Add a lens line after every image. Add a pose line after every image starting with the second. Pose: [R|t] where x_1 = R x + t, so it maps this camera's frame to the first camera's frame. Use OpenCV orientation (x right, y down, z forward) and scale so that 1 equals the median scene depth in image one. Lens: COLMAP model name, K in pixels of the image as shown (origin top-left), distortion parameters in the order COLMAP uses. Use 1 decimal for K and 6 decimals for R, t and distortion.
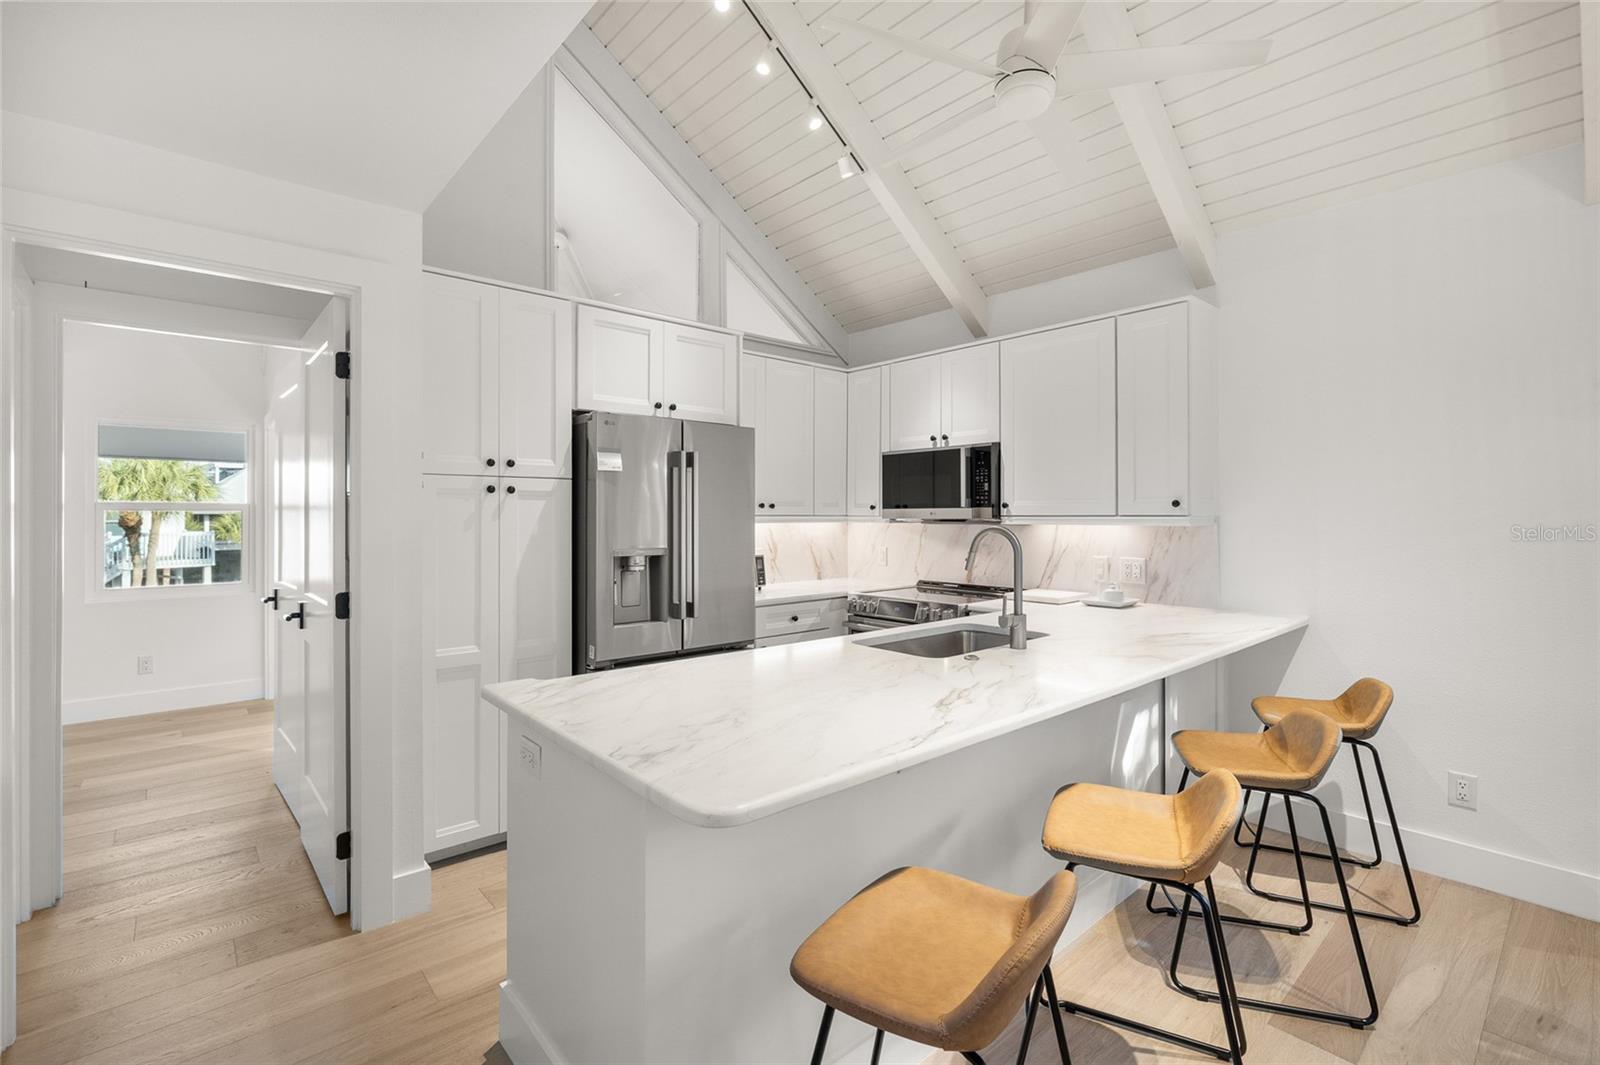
lens RADIAL K [[713.3, 0, 794.0], [0, 713.3, 522.0], [0, 0, 1]] dist [-0.003040, 0.000569]
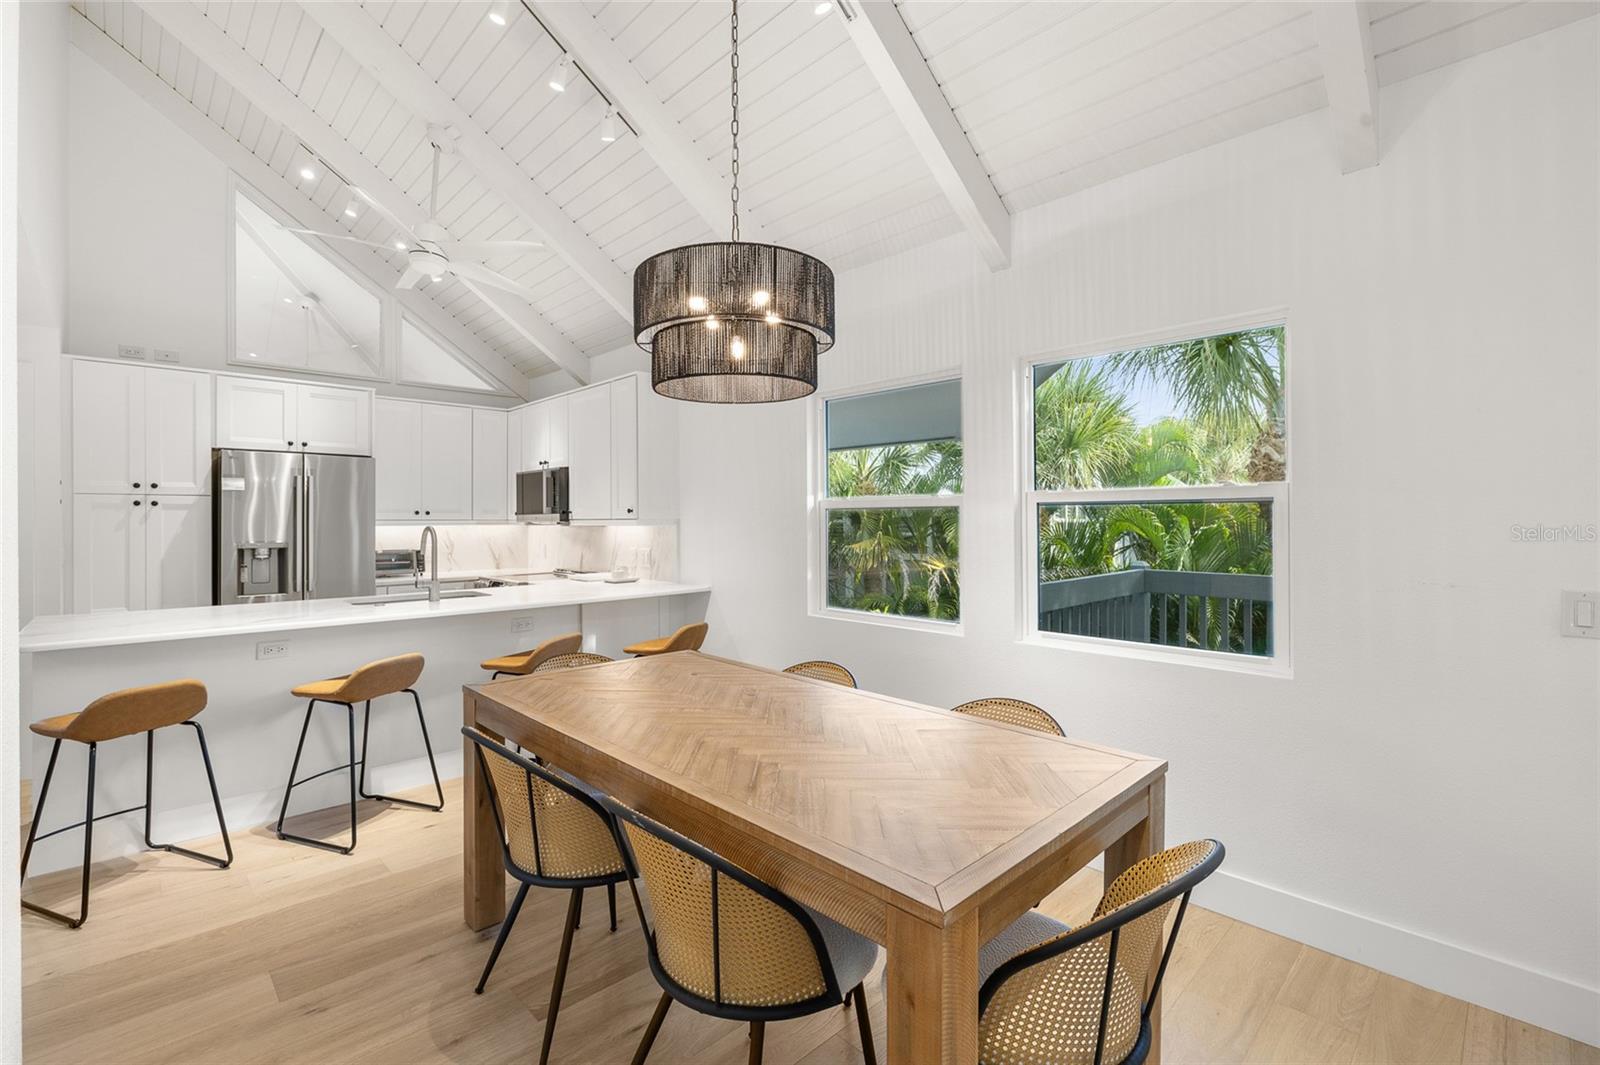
lens RADIAL K [[713.3, 0, 801.2], [0, 713.3, 518.2], [0, 0, 1]] dist [-0.003040, 0.000569]
pose [[0.998088, -0.004654, 0.061640, 0.746588], [0.005189, 0.999950, -0.008520, 0.004161], [-0.061597, 0.008824, 0.998062, -0.487706]]
